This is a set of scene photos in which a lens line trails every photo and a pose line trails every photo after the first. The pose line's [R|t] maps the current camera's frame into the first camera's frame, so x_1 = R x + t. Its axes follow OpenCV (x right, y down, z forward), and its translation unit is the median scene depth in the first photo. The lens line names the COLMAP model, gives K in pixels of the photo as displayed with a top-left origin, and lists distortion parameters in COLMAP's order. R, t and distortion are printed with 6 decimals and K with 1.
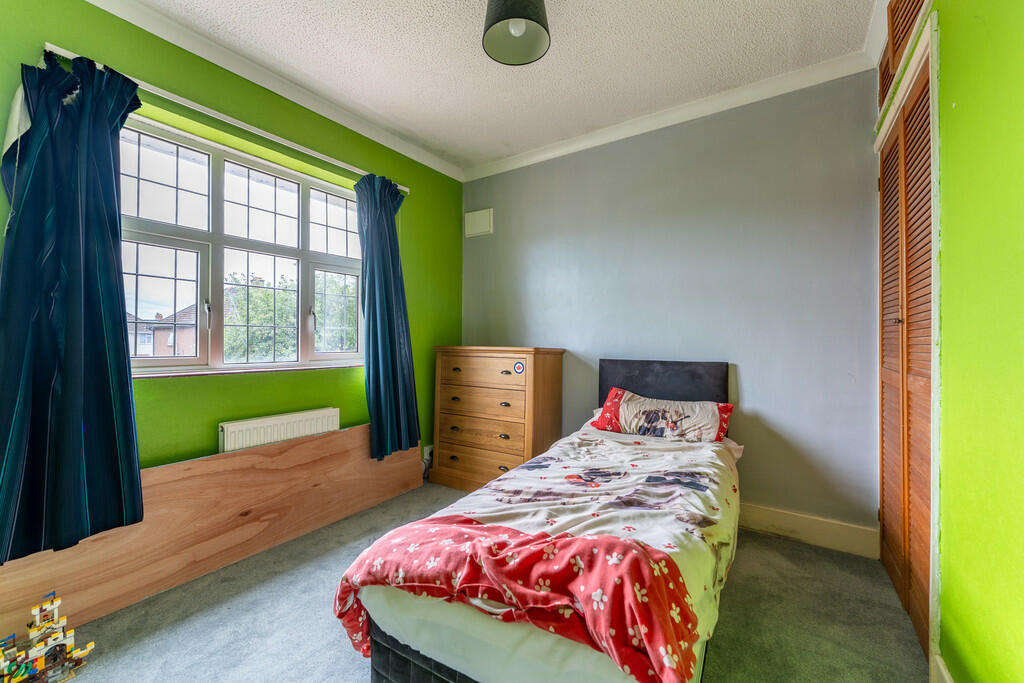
lens RADIAL K [[404.9, 0, 518.4], [0, 404.9, 336.4], [0, 0, 1]] dist [-0.000443, -0.000079]
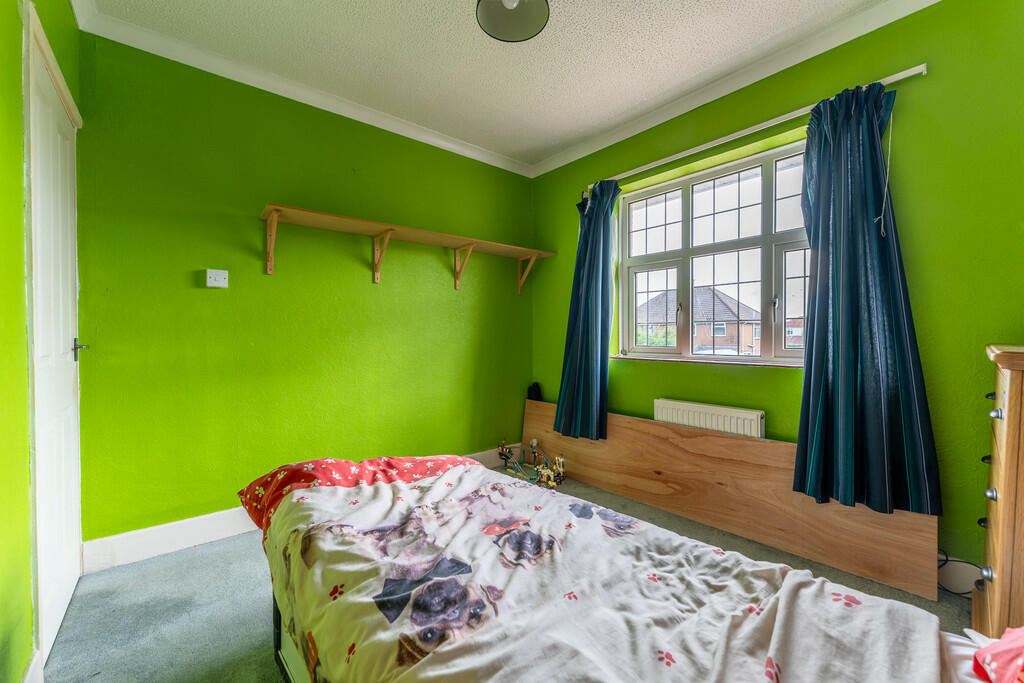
lens RADIAL K [[398.9, 0, 512.0], [0, 398.9, 341.5], [0, 0, 1]] dist [-0.028032, 0.000096]
pose [[-0.283852, 0.007900, -0.958836, 0.572692], [0.013857, 0.999895, 0.004137, 0.017666], [0.958768, -0.012112, -0.283932, 0.837047]]
